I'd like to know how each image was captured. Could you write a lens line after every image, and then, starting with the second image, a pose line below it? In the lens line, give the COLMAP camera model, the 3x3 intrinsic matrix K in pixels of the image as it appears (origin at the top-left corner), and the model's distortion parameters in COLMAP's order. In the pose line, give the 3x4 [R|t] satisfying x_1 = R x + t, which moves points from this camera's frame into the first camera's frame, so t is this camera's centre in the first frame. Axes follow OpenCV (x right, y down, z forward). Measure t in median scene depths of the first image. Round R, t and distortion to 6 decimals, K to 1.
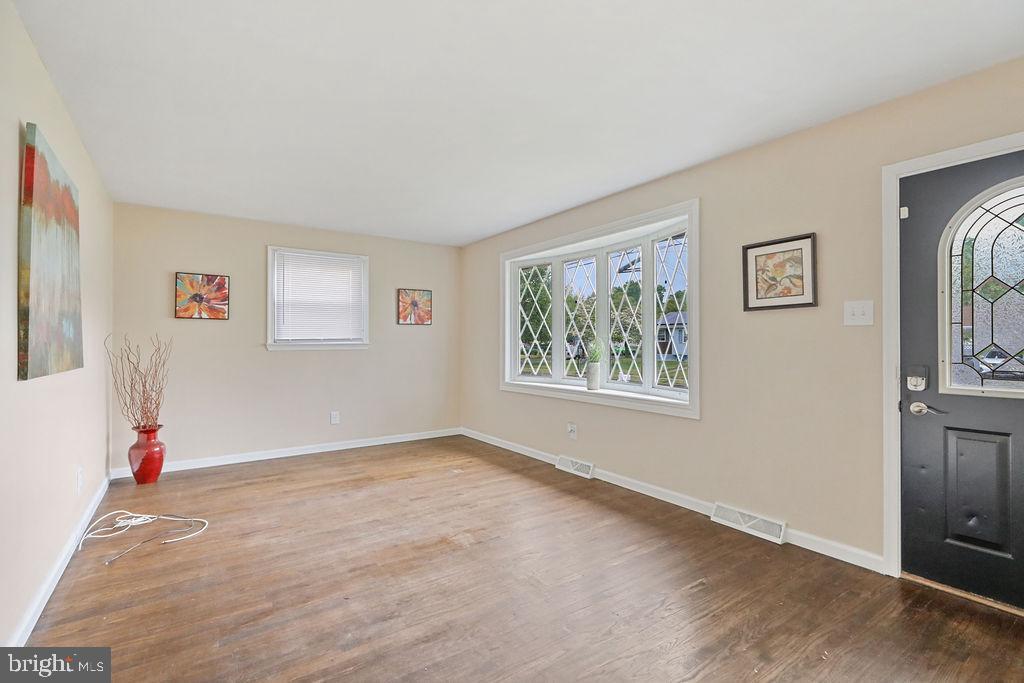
lens RADIAL K [[463.7, 0, 513.7], [0, 463.7, 338.7], [0, 0, 1]] dist [0.002163, -0.000451]
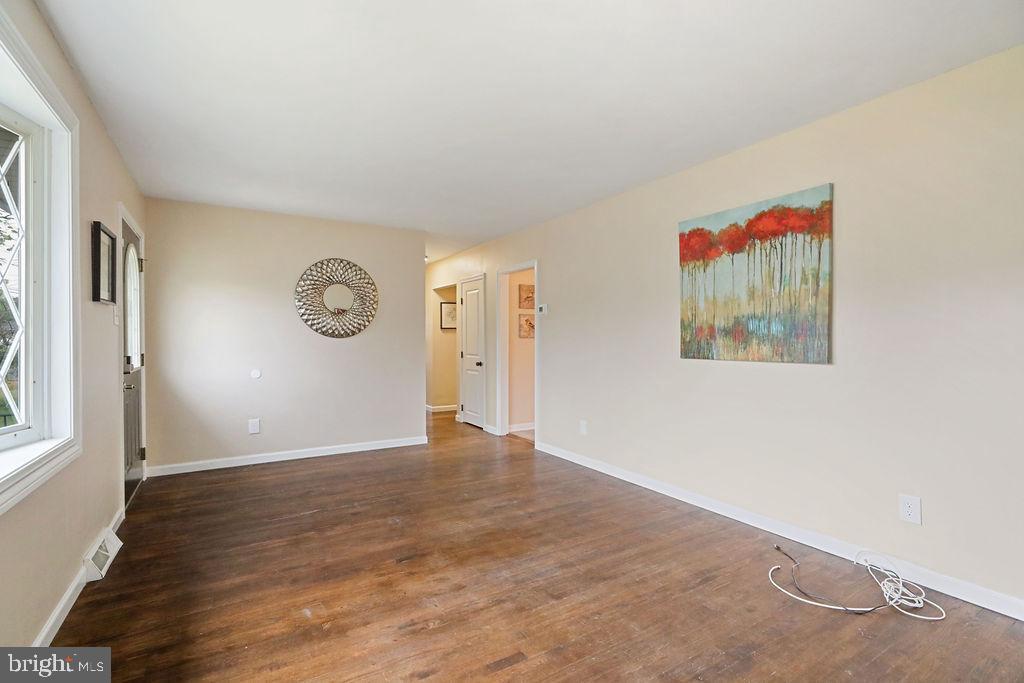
lens RADIAL K [[463.7, 0, 505.1], [0, 463.7, 342.0], [0, 0, 1]] dist [0.002163, -0.000451]
pose [[-0.996987, 0.002388, 0.077531, -0.233845], [0.002081, 0.999990, -0.004041, 0.013960], [-0.077540, -0.003867, -0.996982, 1.440636]]
